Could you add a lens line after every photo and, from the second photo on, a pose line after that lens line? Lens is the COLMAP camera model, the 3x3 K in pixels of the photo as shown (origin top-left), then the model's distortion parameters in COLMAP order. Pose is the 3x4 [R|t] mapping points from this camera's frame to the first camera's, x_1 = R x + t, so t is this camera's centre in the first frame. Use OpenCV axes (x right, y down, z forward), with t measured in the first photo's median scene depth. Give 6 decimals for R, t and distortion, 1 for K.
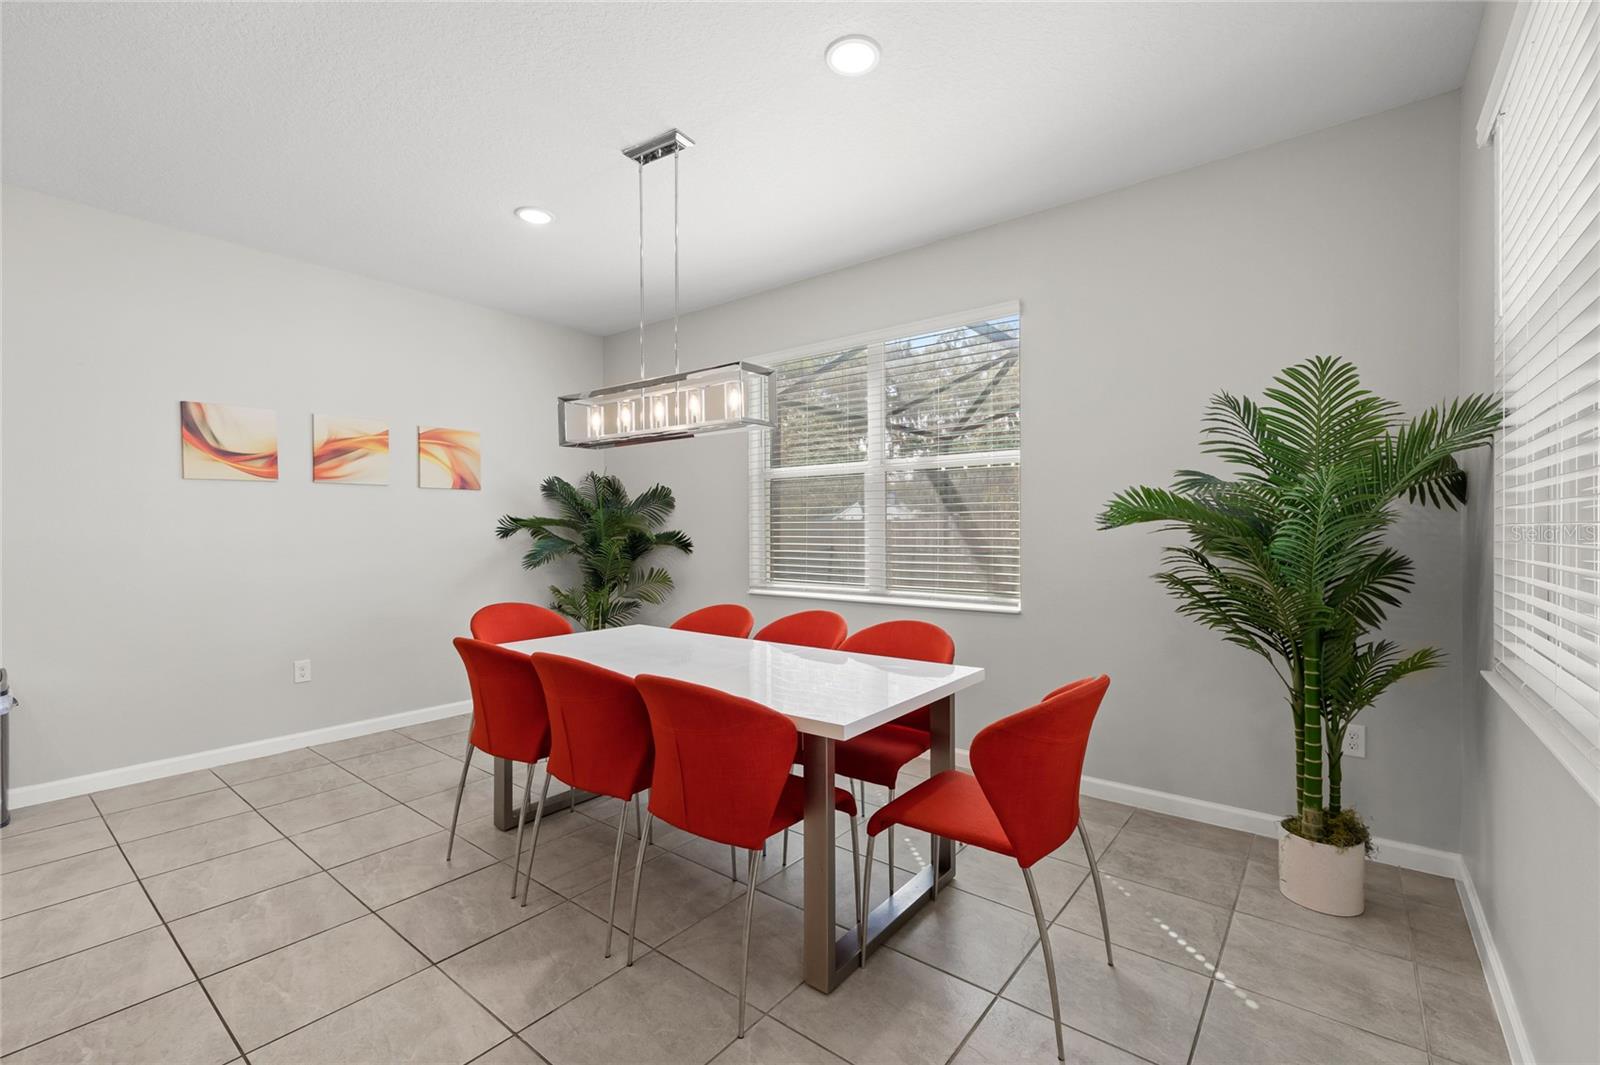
lens RADIAL K [[692.4, 0, 788.9], [0, 692.4, 530.8], [0, 0, 1]] dist [-0.003344, 0.001483]
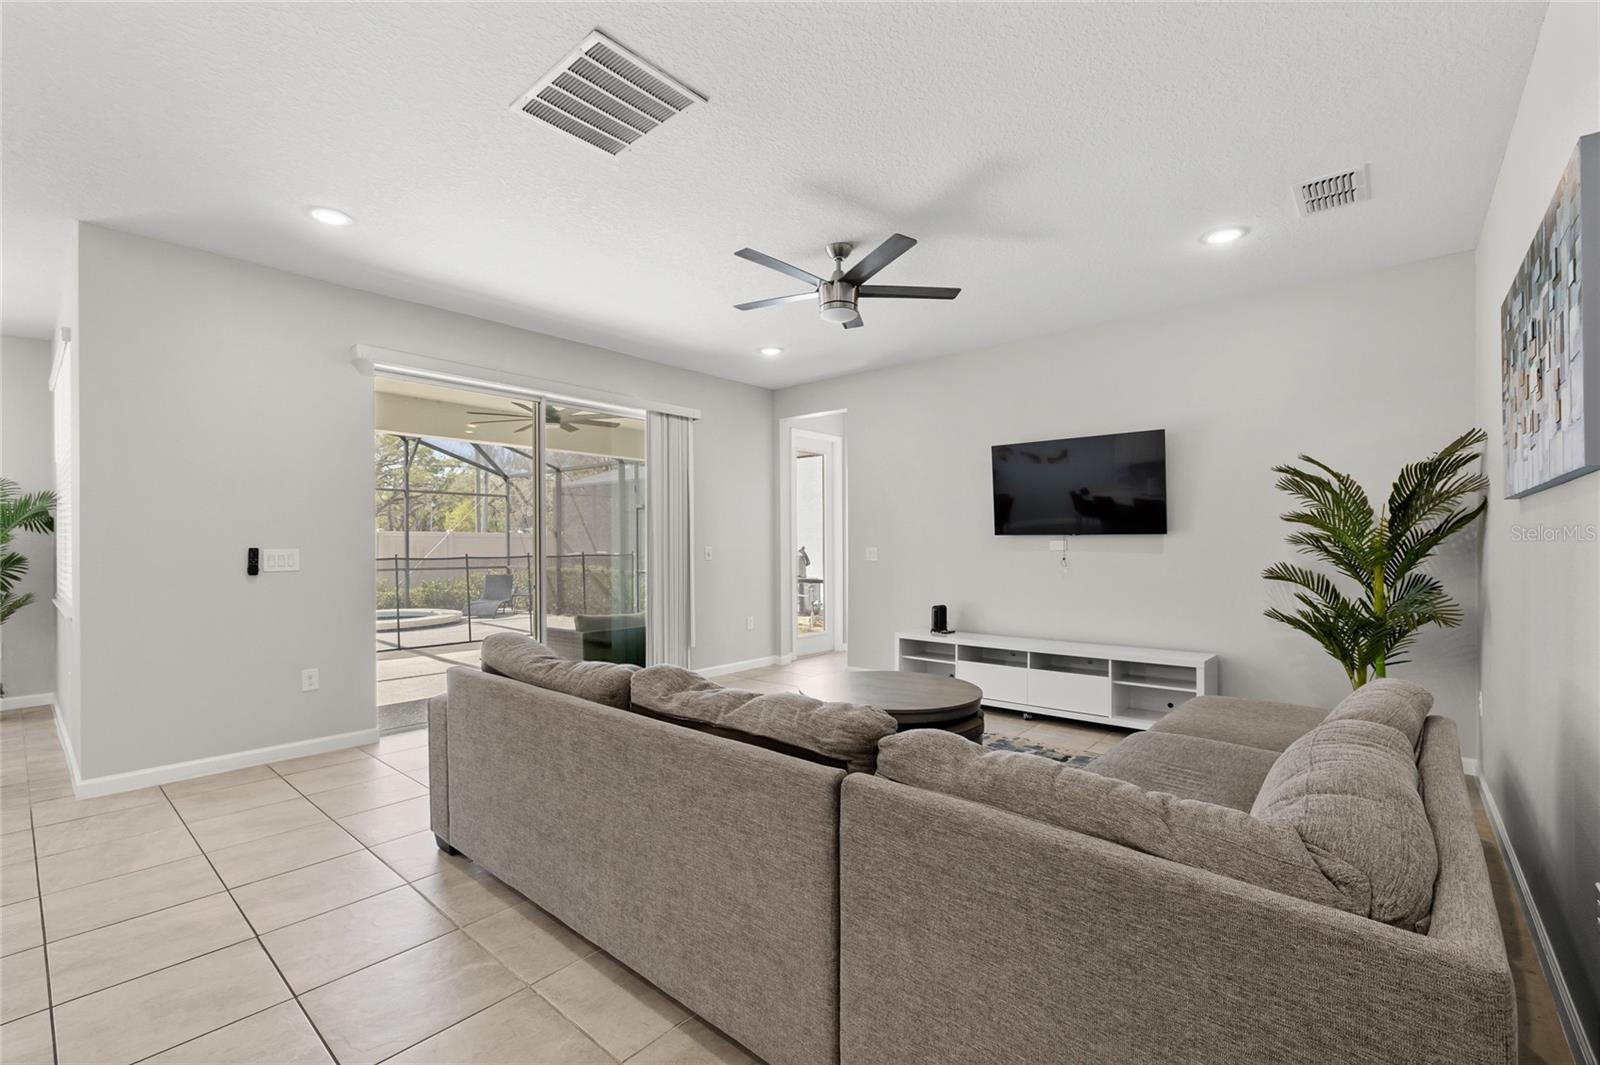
lens RADIAL K [[692.4, 0, 805.8], [0, 692.4, 545.1], [0, 0, 1]] dist [-0.003344, 0.001483]
pose [[0.038104, -0.002760, 0.999270, -0.992152], [0.003794, 0.999989, 0.002617, 0.006501], [-0.999267, 0.003691, 0.038114, -1.296440]]
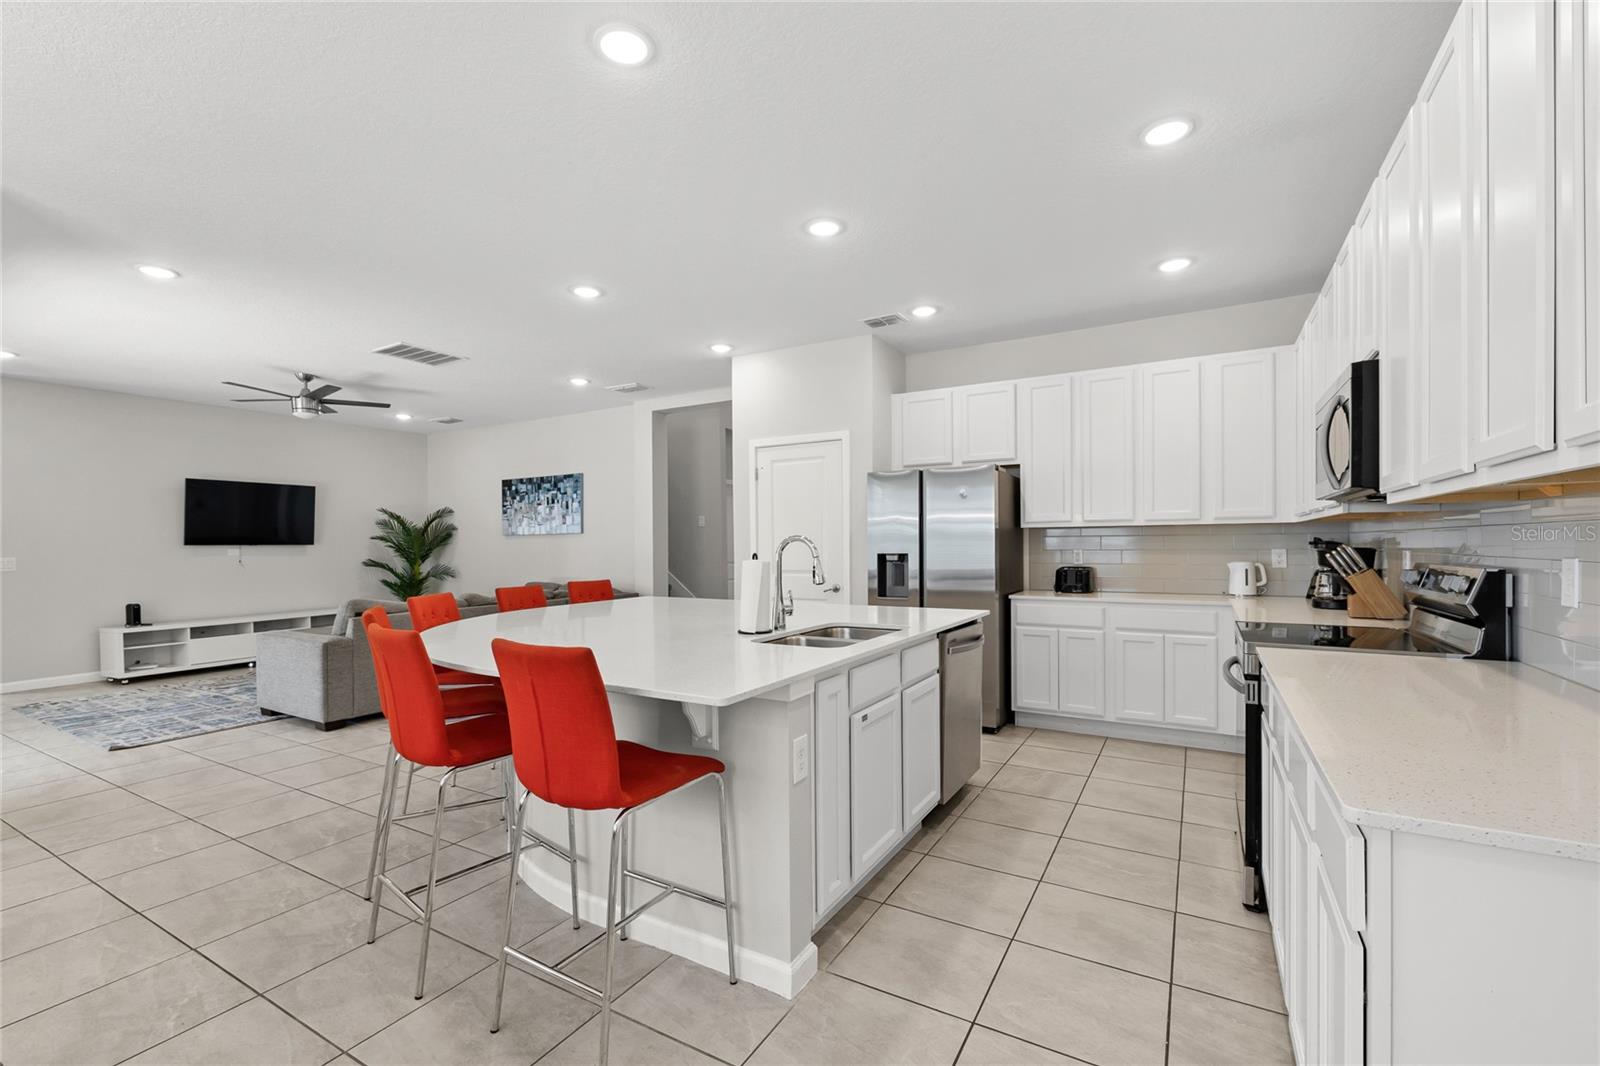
lens RADIAL K [[692.4, 0, 793.6], [0, 692.4, 548.3], [0, 0, 1]] dist [-0.003344, 0.001483]
pose [[-0.989126, 0.011036, -0.146653, -0.882962], [0.009994, 0.999919, 0.007840, -0.000685], [0.146727, 0.006289, -0.989157, 1.103543]]
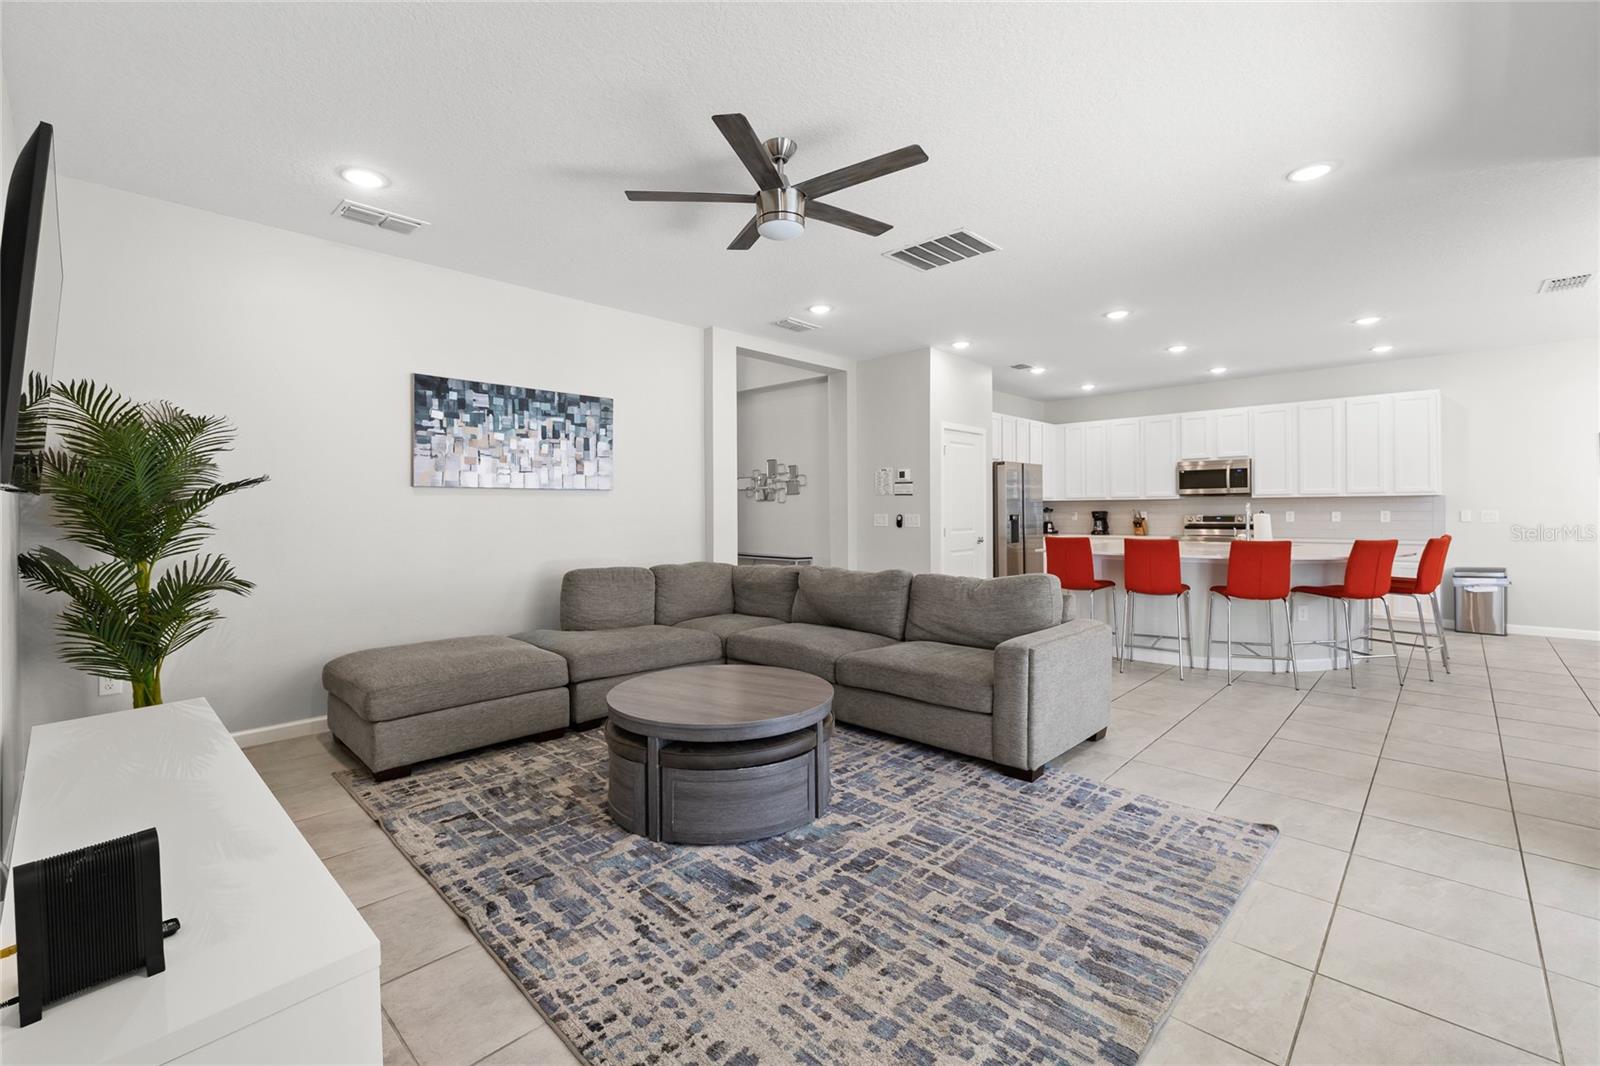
lens RADIAL K [[692.4, 0, 802.2], [0, 692.4, 511.7], [0, 0, 1]] dist [-0.003344, 0.001483]
pose [[-0.080907, 0.003501, -0.996716, 1.405209], [0.003157, 0.999990, 0.003256, 0.004168], [0.996717, -0.002883, -0.080917, -1.209041]]
